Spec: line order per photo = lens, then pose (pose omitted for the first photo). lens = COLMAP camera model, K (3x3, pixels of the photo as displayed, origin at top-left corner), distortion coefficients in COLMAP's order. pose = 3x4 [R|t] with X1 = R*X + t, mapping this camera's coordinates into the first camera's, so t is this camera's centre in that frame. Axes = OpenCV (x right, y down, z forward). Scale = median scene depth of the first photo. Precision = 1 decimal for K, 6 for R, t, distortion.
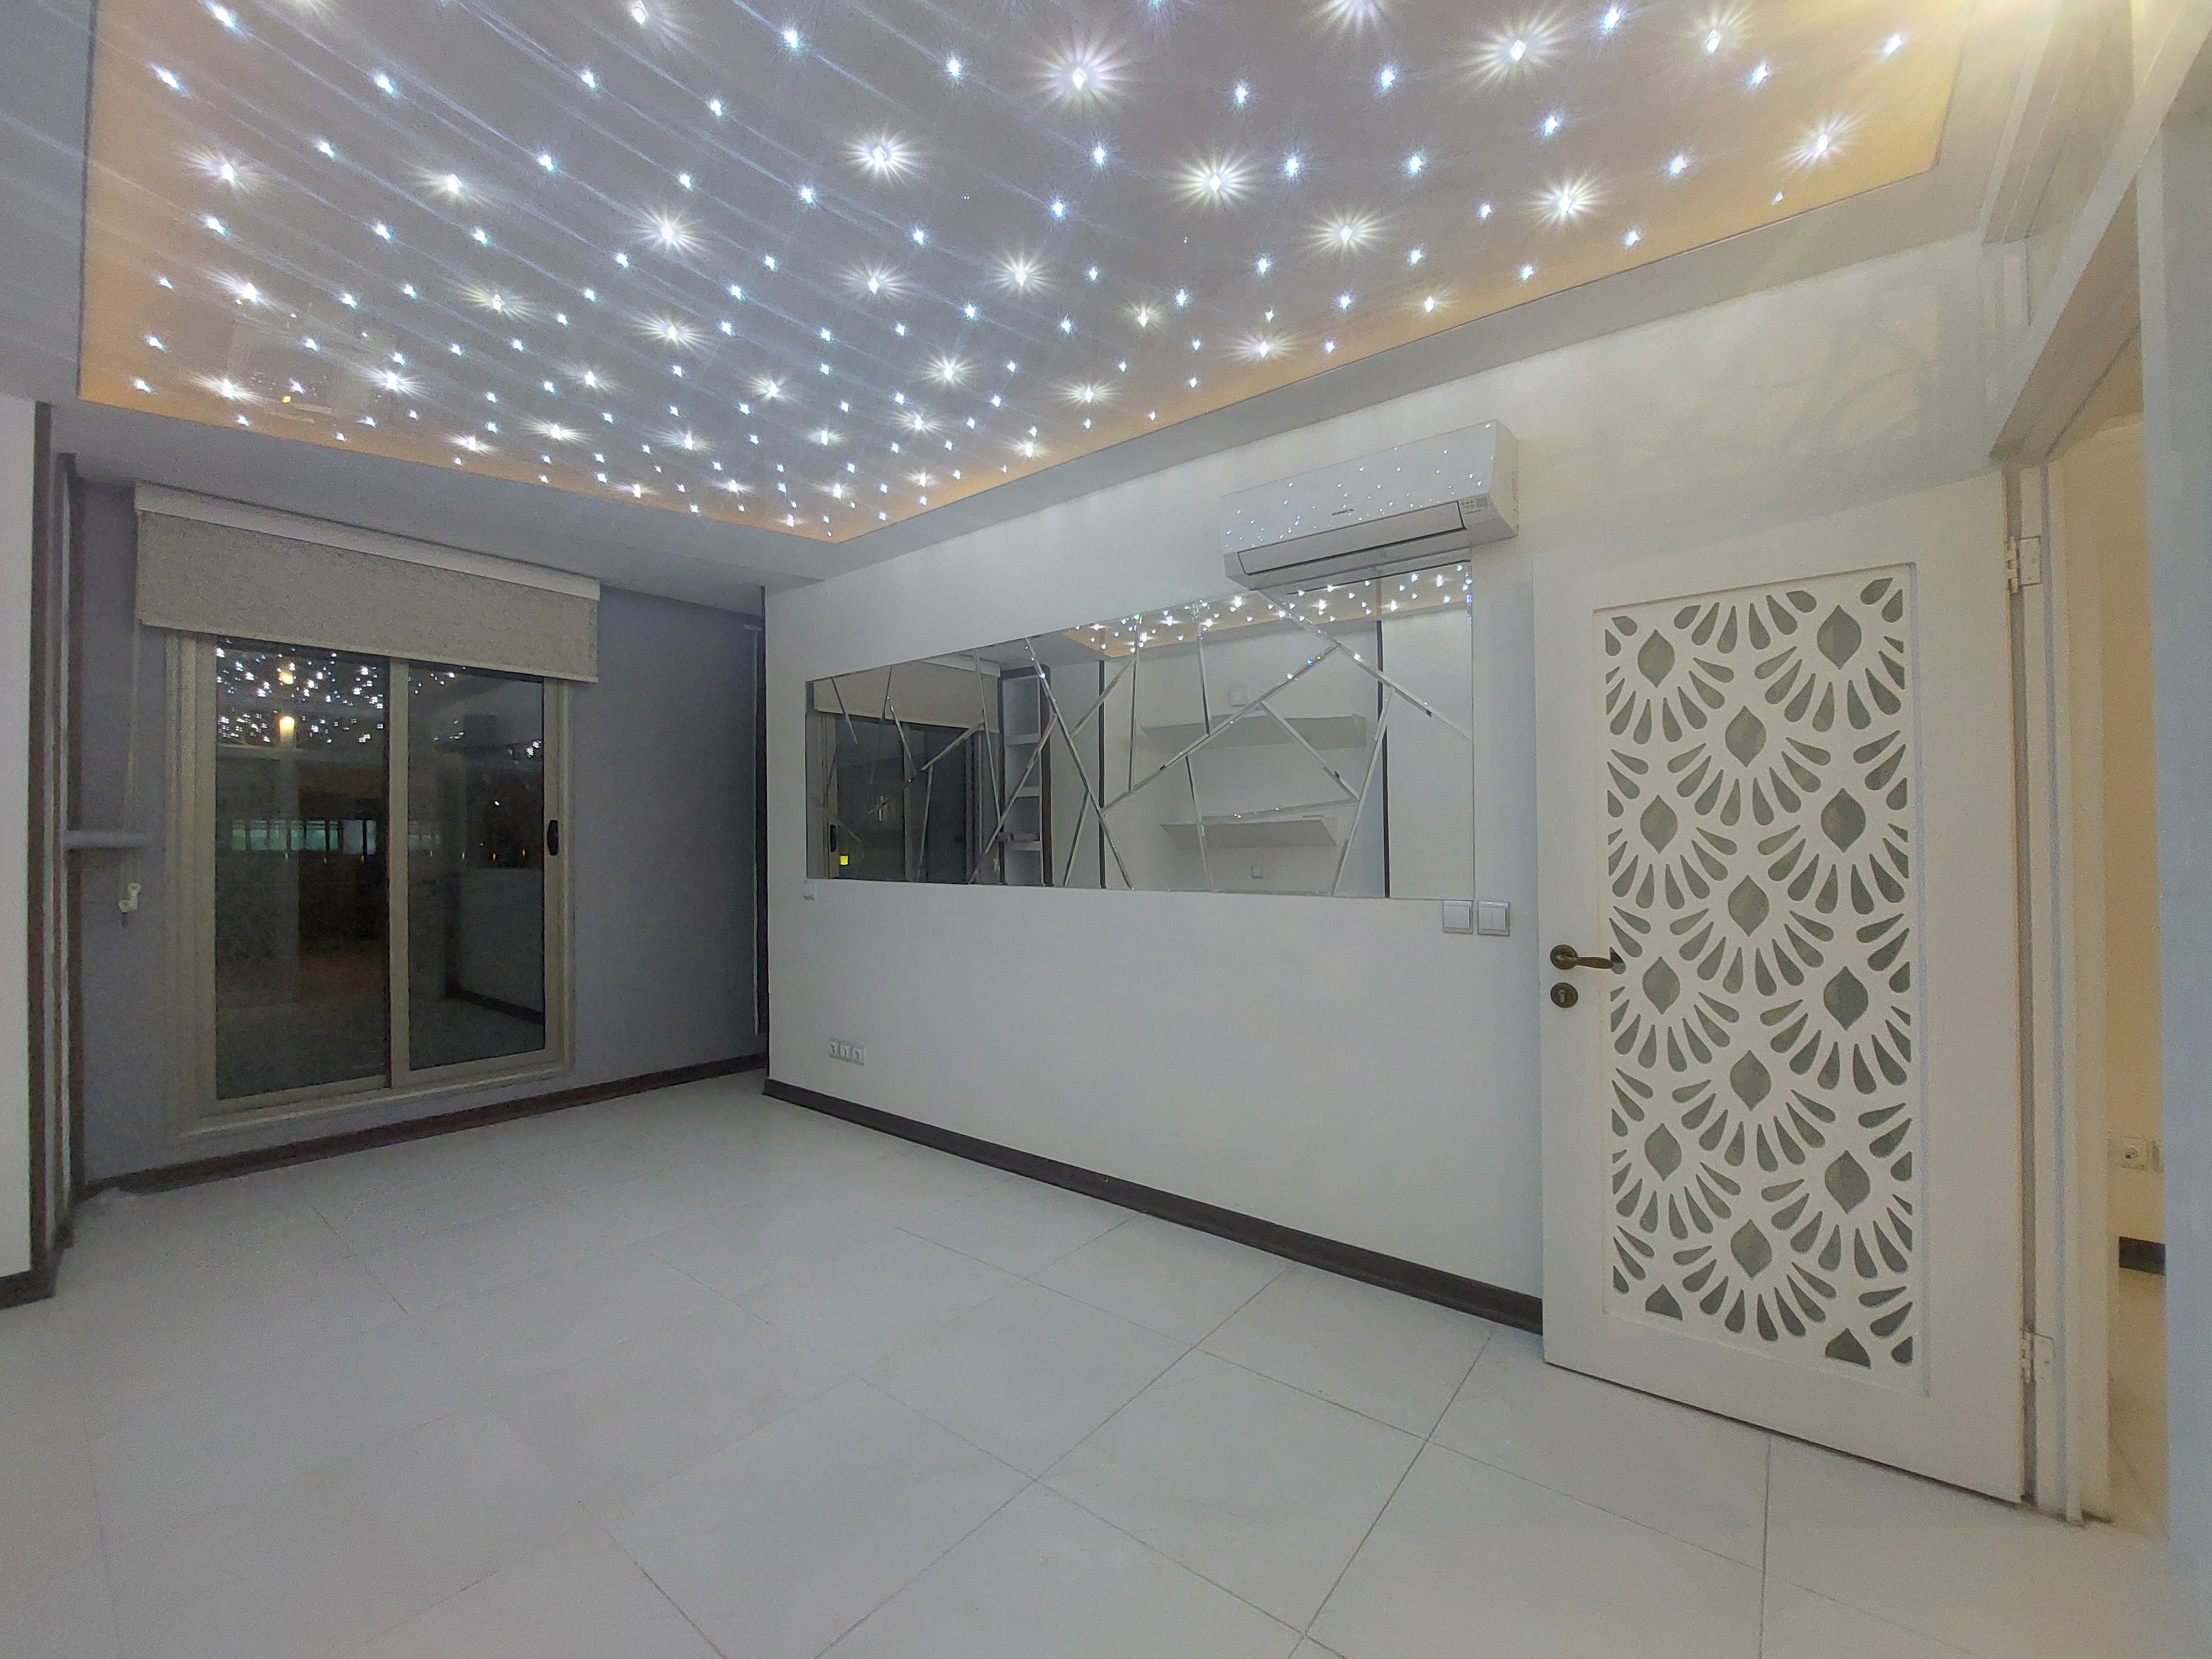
lens RADIAL K [[887.4, 0, 1106.0], [0, 887.4, 829.5], [0, 0, 1]] dist [-0.015942, -0.000019]
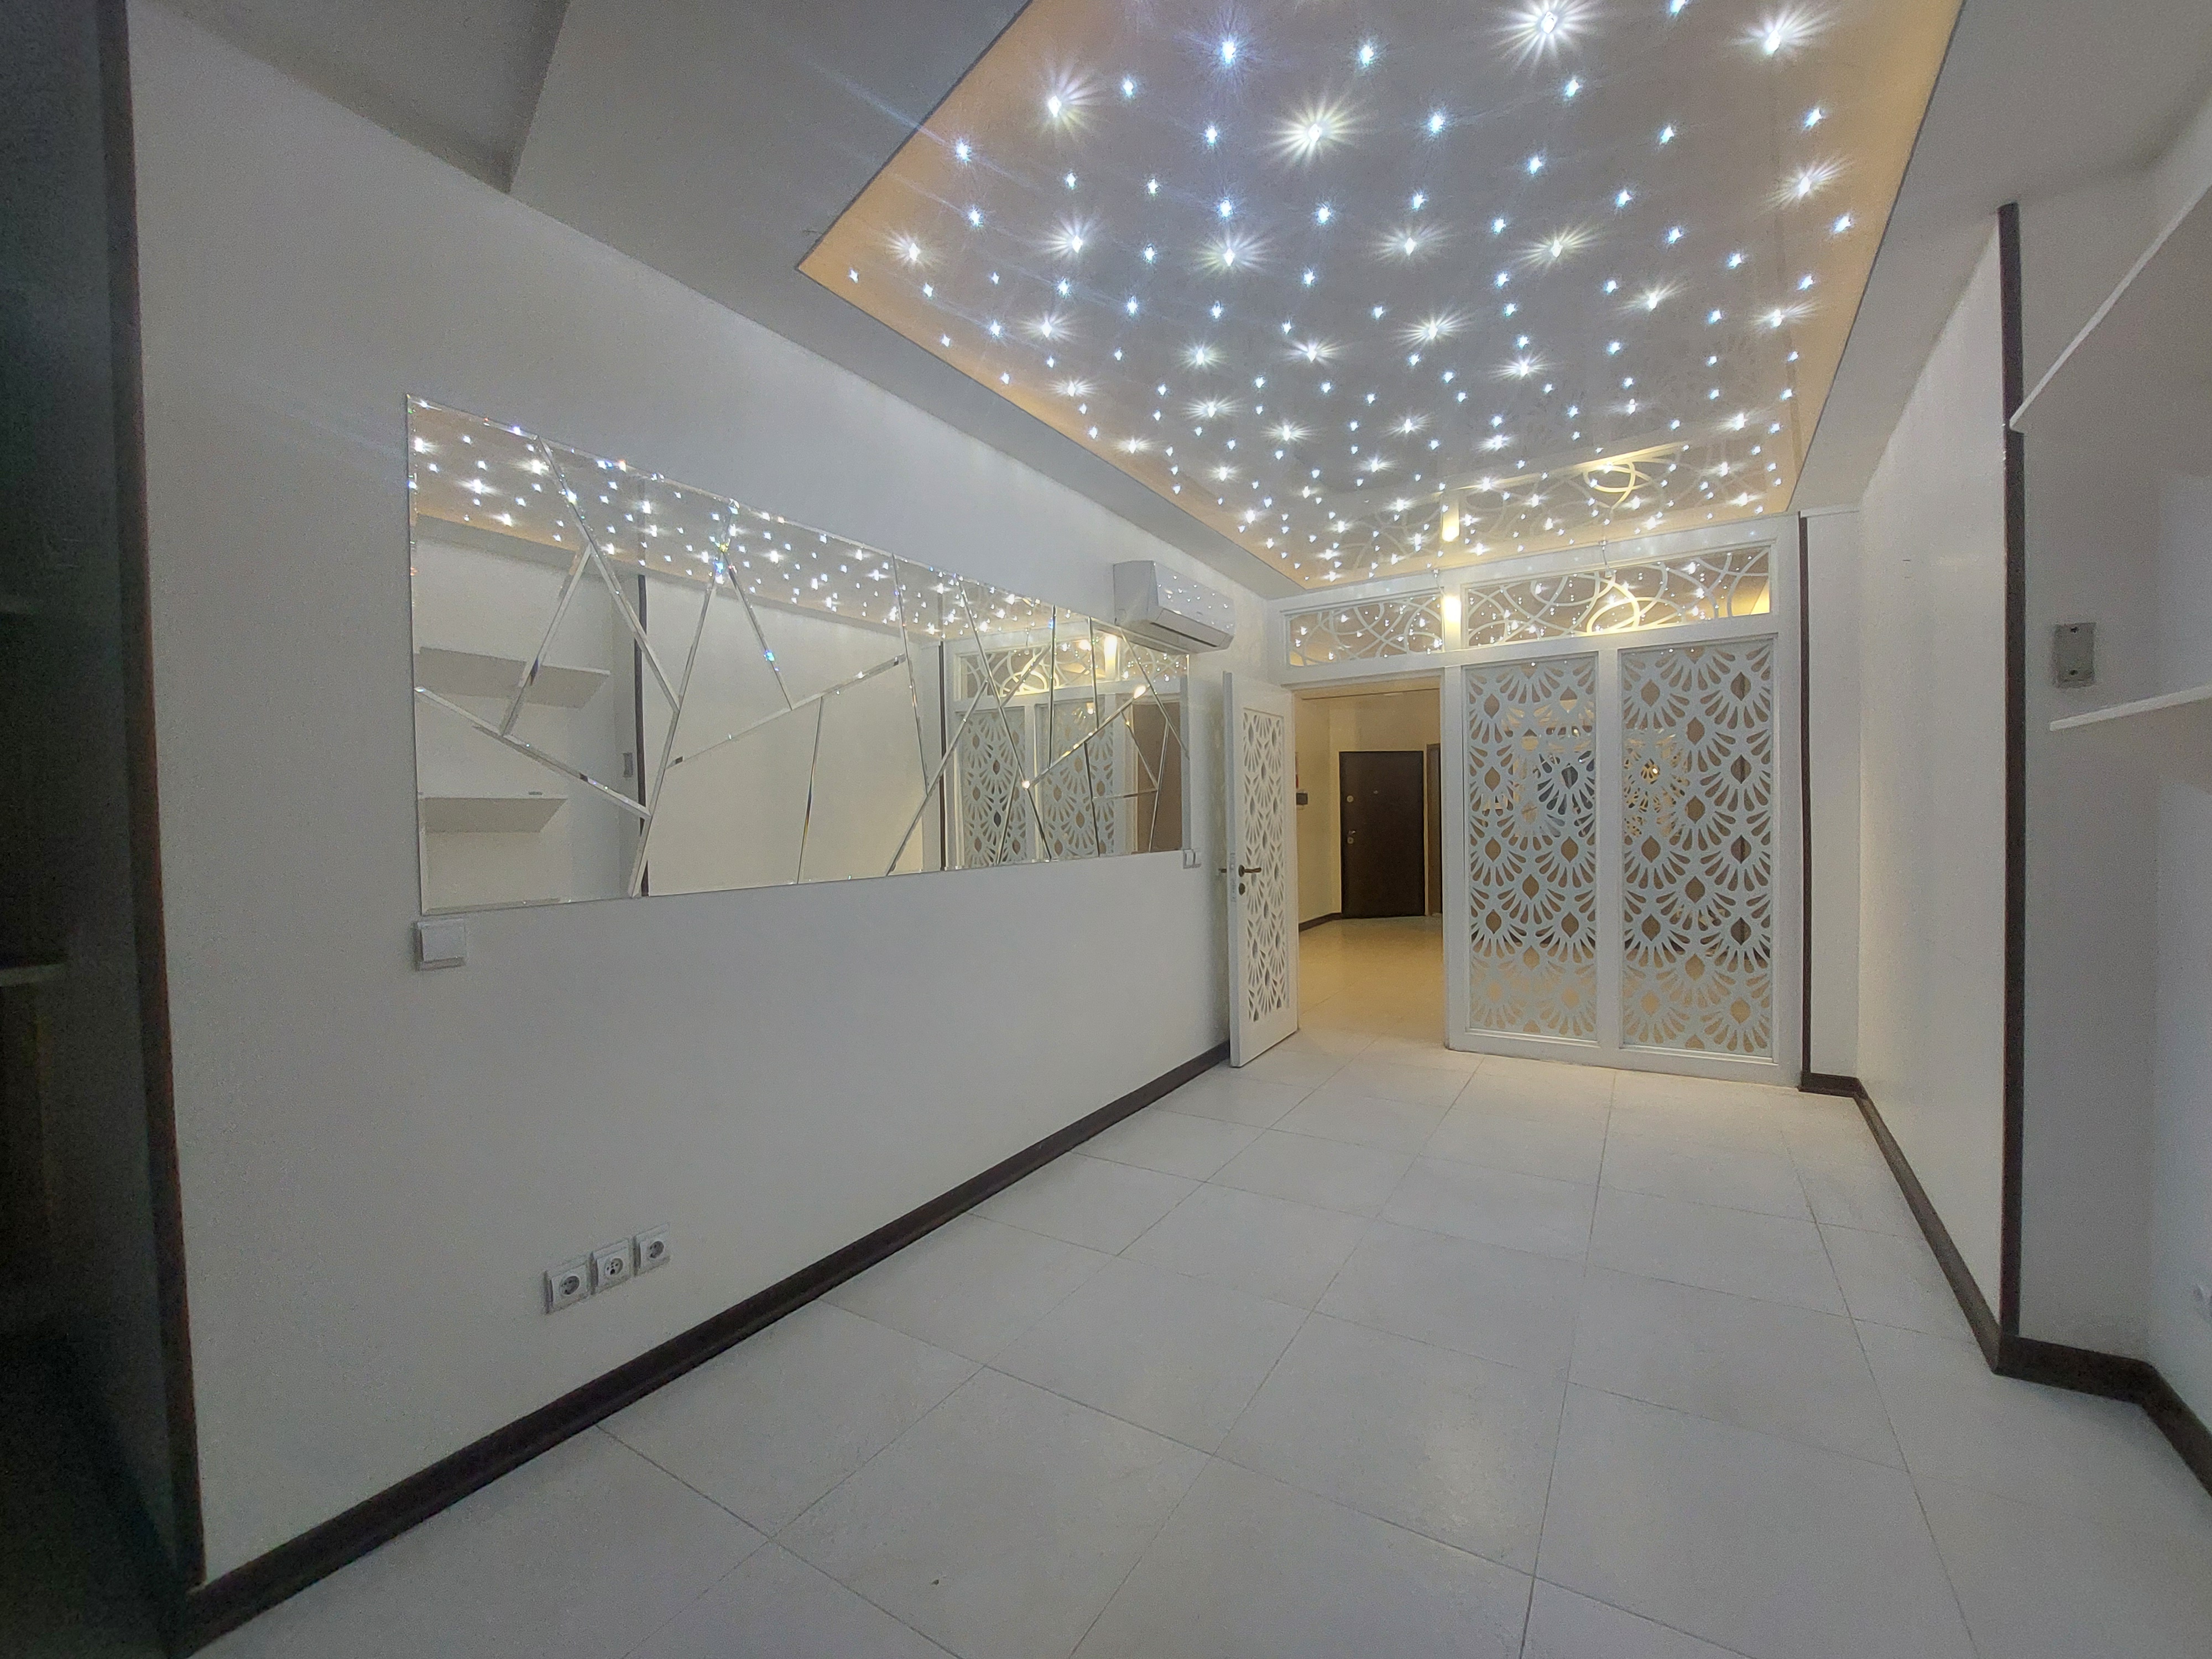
lens RADIAL K [[886.4, 0, 1158.4], [0, 886.4, 827.5], [0, 0, 1]] dist [-0.000752, -0.000007]
pose [[-0.151159, -0.010049, 0.988458, -1.271700], [0.004256, 0.999932, 0.010817, 0.016525], [-0.988500, 0.005842, -0.151106, 1.259236]]
